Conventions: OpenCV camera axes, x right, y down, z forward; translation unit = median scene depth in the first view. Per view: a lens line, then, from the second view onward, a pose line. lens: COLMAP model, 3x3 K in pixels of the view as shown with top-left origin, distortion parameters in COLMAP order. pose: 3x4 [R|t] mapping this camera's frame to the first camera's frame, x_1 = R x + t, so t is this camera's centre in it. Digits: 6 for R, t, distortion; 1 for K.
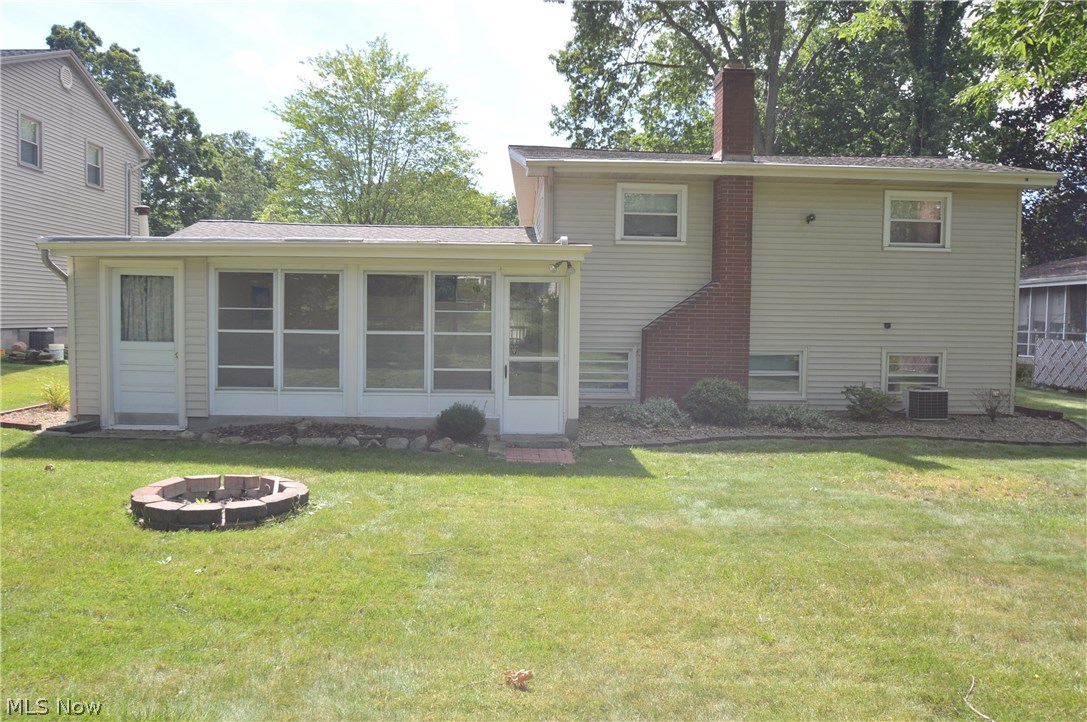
lens RADIAL K [[801.4, 0, 542.9], [0, 801.4, 359.6], [0, 0, 1]] dist [-0.015071, -0.002524]
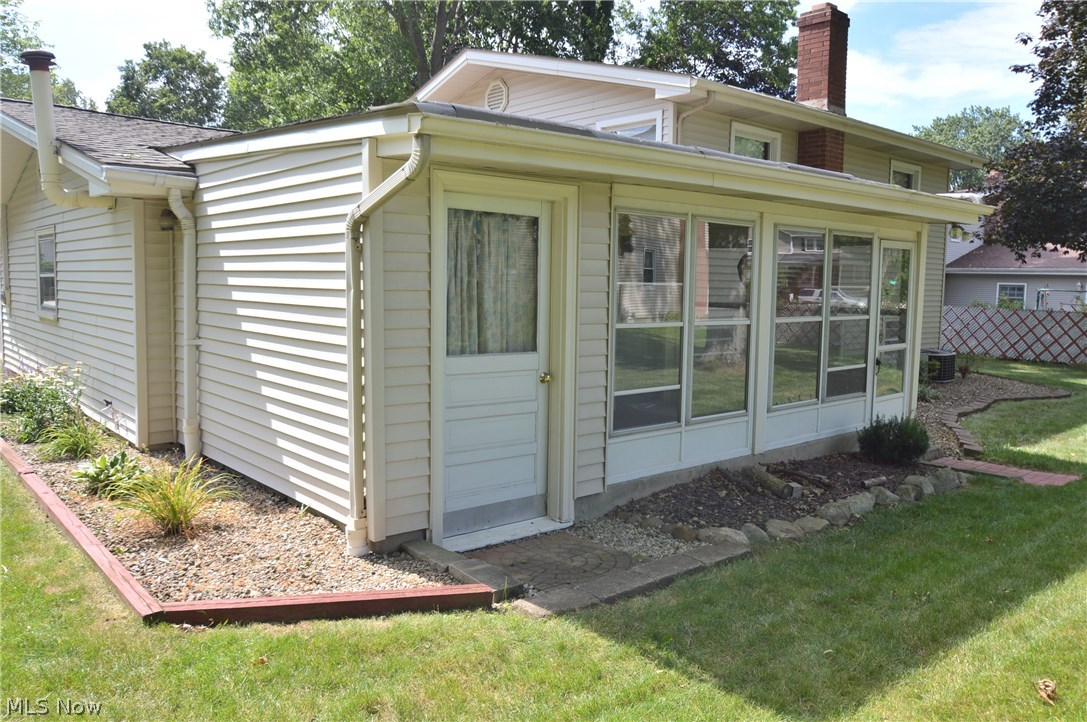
lens RADIAL K [[823.4, 0, 544.6], [0, 823.4, 359.1], [0, 0, 1]] dist [0.002821, 0.000311]
pose [[0.772281, -0.062528, 0.632196, -0.779292], [0.029810, 0.997615, 0.062254, -0.048776], [-0.634581, -0.029232, 0.772303, 0.607278]]
